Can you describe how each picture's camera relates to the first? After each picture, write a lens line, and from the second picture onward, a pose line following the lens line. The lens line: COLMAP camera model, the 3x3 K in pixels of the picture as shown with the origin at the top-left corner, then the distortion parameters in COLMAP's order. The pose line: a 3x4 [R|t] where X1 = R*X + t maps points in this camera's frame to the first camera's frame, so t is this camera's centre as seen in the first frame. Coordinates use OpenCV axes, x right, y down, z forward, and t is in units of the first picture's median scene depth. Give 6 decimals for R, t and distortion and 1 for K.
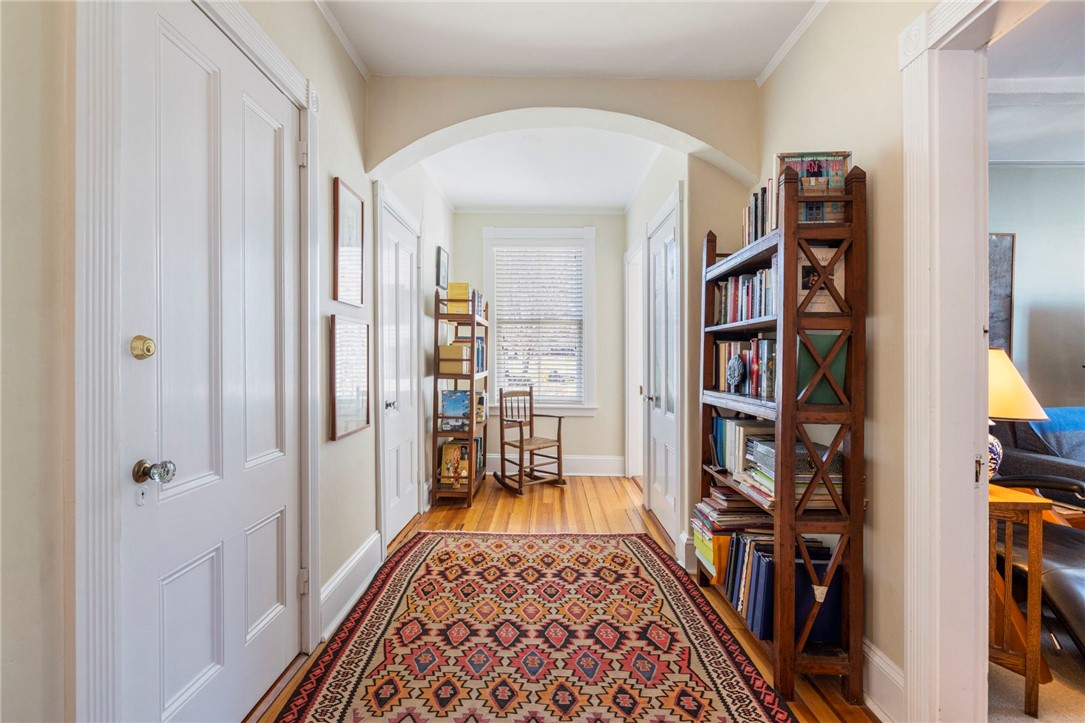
lens RADIAL K [[461.8, 0, 540.4], [0, 461.8, 361.3], [0, 0, 1]] dist [-0.001941, -0.000134]
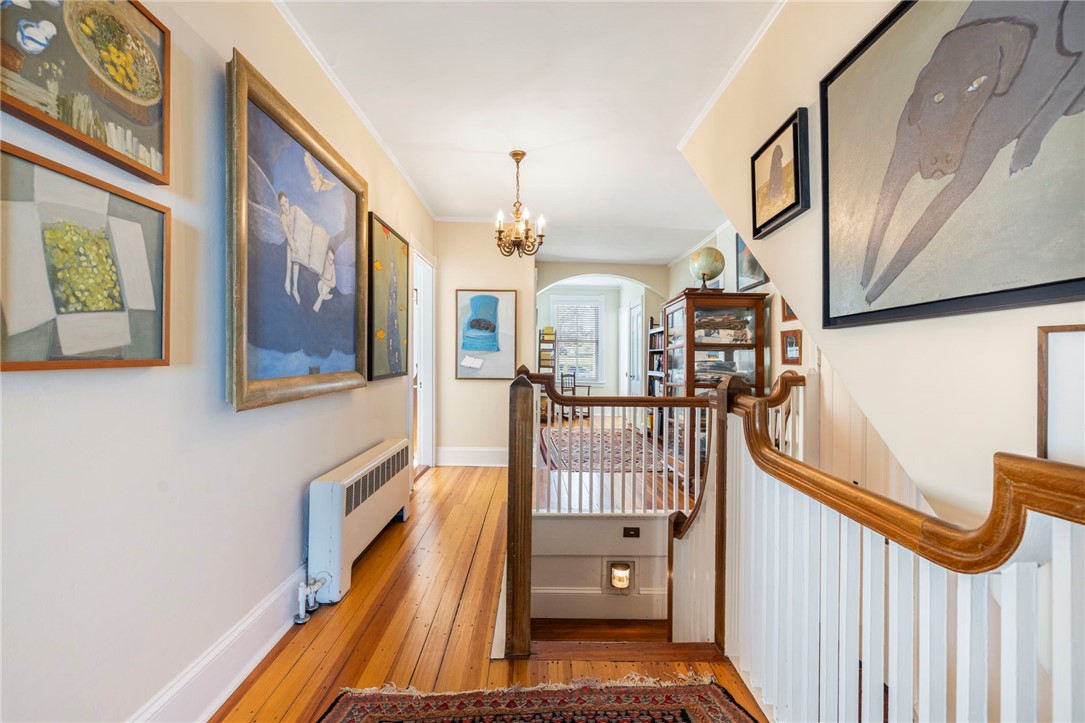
lens RADIAL K [[461.8, 0, 541.0], [0, 461.8, 360.0], [0, 0, 1]] dist [-0.001941, -0.000134]
pose [[0.999011, 0.005431, 0.044138, -0.475258], [-0.005600, 0.999977, 0.003702, -0.013256], [-0.044117, -0.003946, 0.999019, -1.953477]]
